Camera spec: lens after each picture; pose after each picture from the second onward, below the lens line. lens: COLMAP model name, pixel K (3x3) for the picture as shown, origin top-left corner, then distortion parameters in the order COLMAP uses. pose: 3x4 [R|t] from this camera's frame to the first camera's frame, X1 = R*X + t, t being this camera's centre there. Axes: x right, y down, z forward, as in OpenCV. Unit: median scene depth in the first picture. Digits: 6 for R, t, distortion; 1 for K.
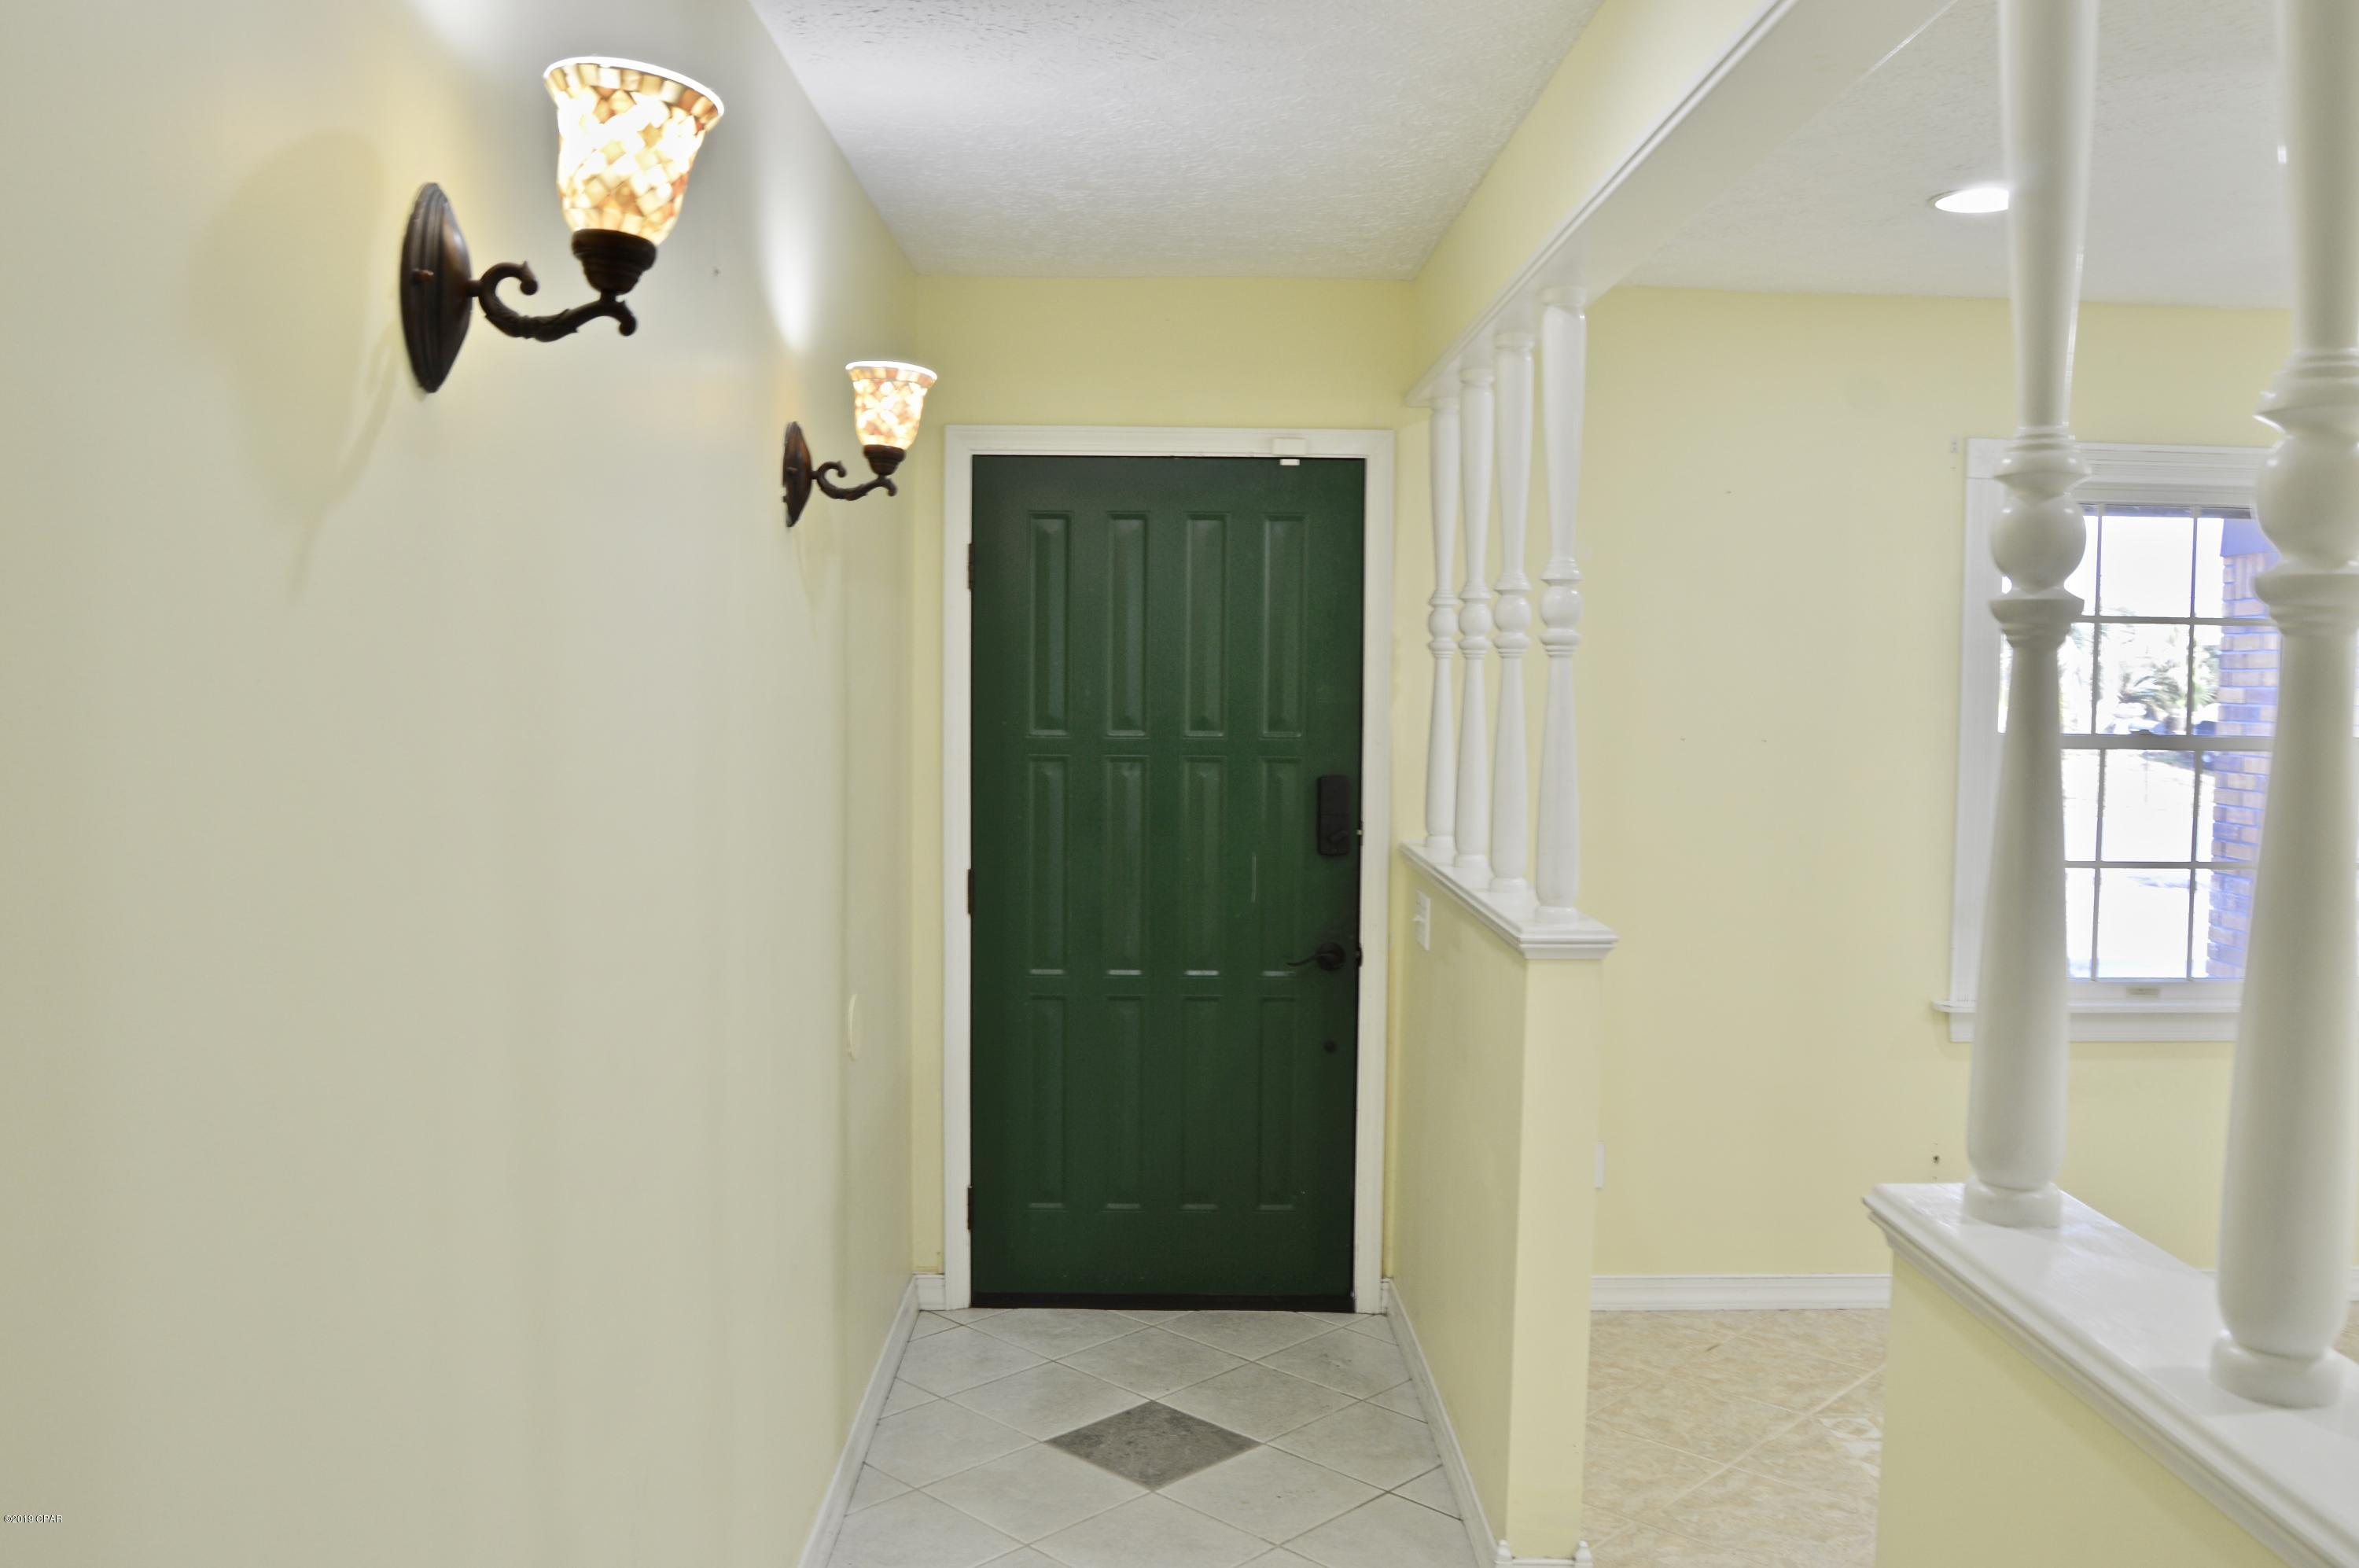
lens RADIAL K [[1868.8, 0, 1171.8], [0, 1868.8, 786.4], [0, 0, 1]] dist [-0.097618, 0.033932]
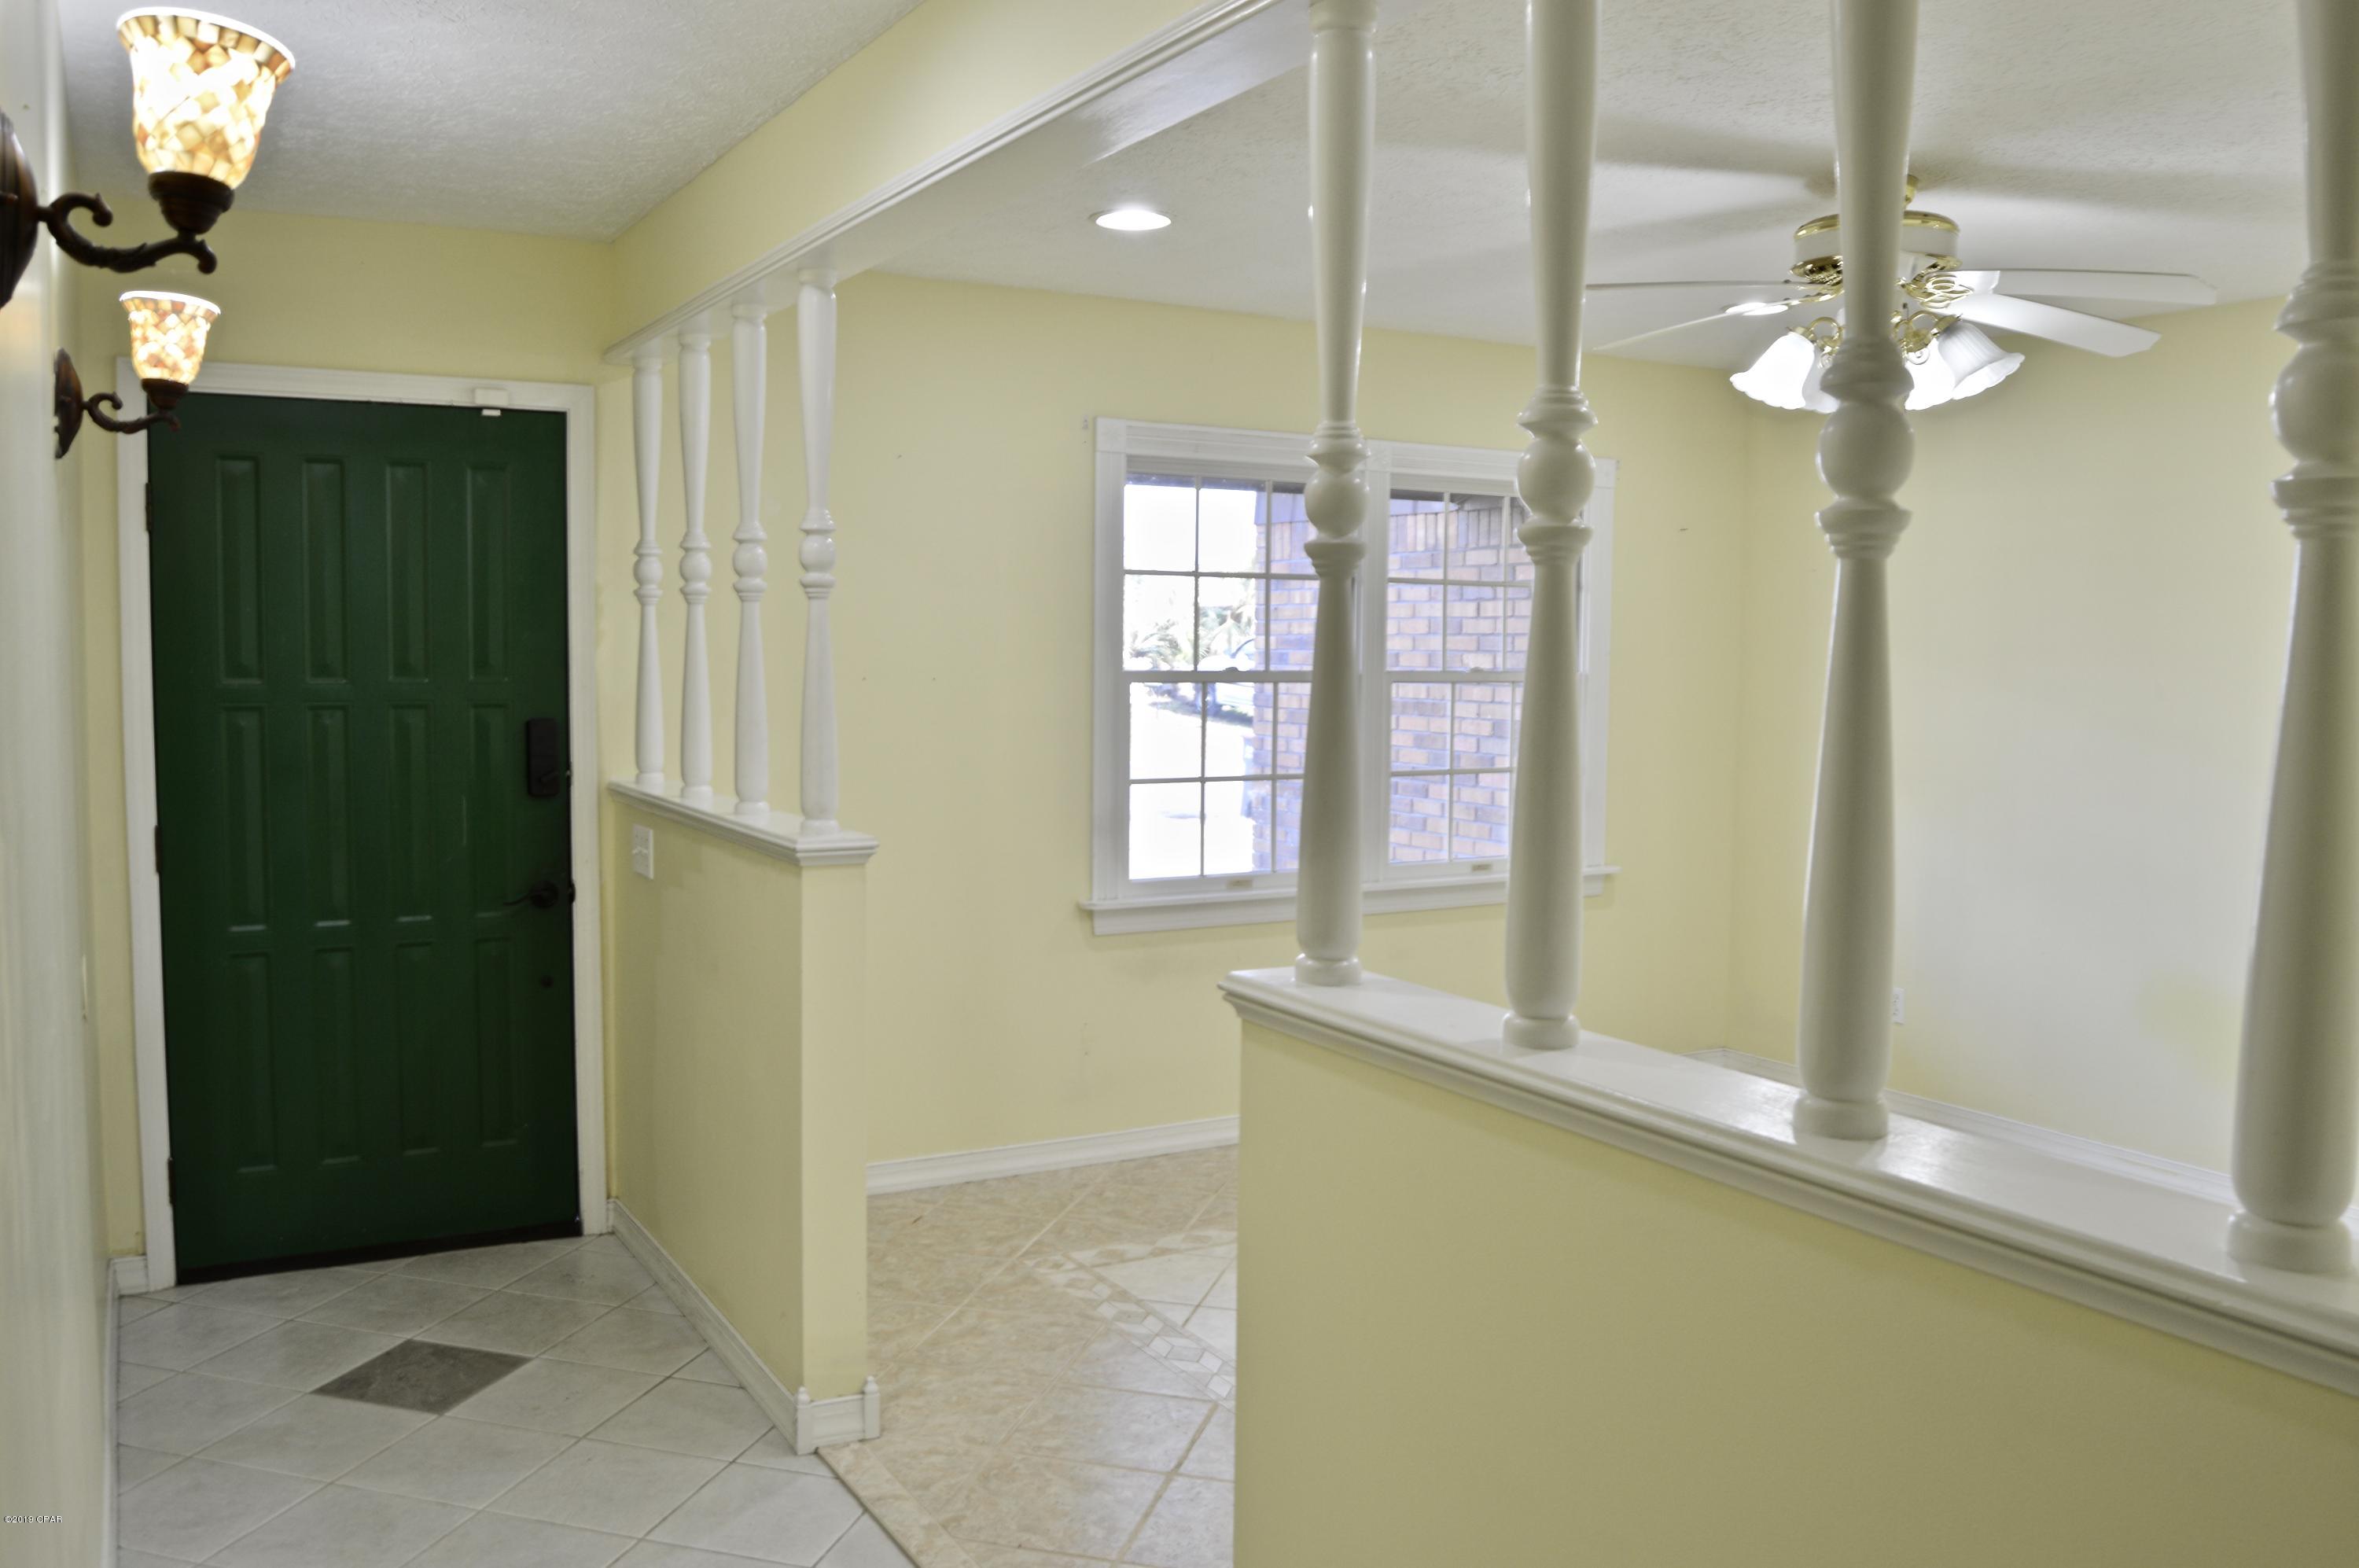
lens RADIAL K [[1868.8, 0, 1171.8], [0, 1868.8, 786.4], [0, 0, 1]] dist [-0.097618, 0.033932]
pose [[0.874517, -0.038149, 0.483491, -0.121077], [0.028090, 0.999212, 0.028032, 0.014752], [-0.484180, -0.010933, 0.874900, -0.072713]]
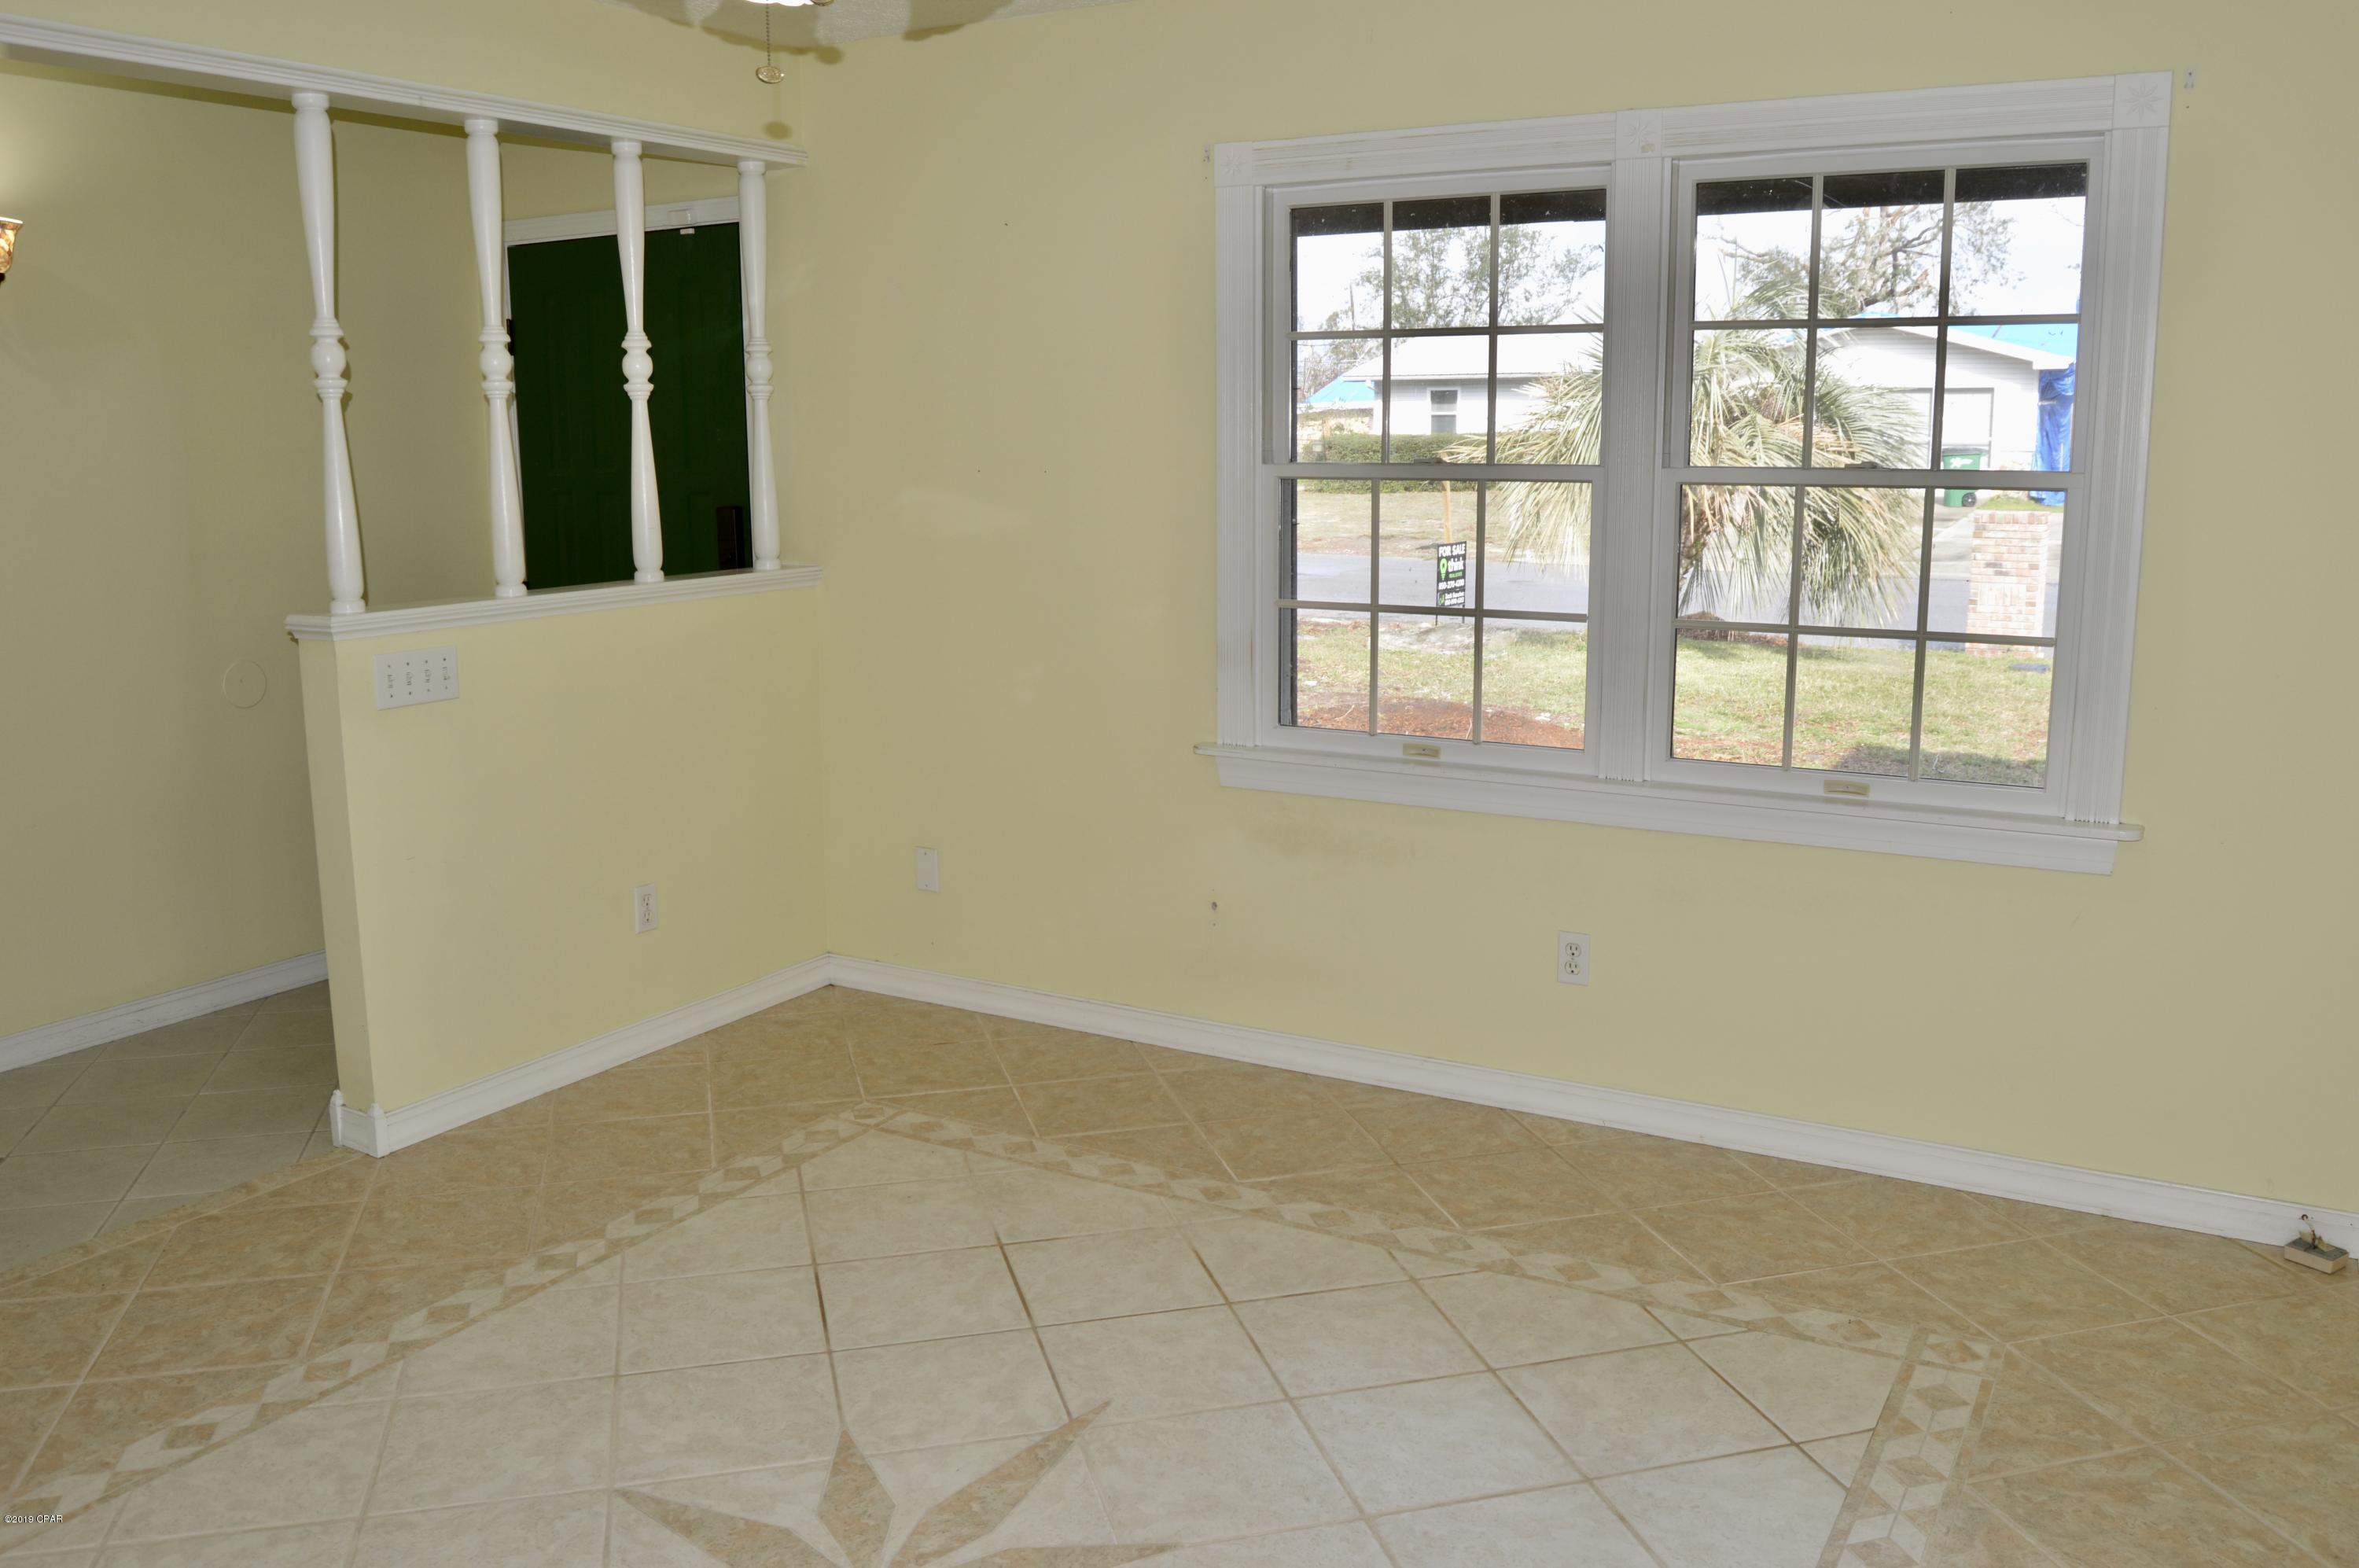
lens RADIAL K [[1868.8, 0, 1171.8], [0, 1868.8, 786.4], [0, 0, 1]] dist [-0.097618, 0.033932]
pose [[0.855715, 0.081823, -0.510938, 1.062897], [-0.016049, 0.991140, 0.131845, 0.012128], [0.517199, -0.104621, 0.849447, 0.178086]]
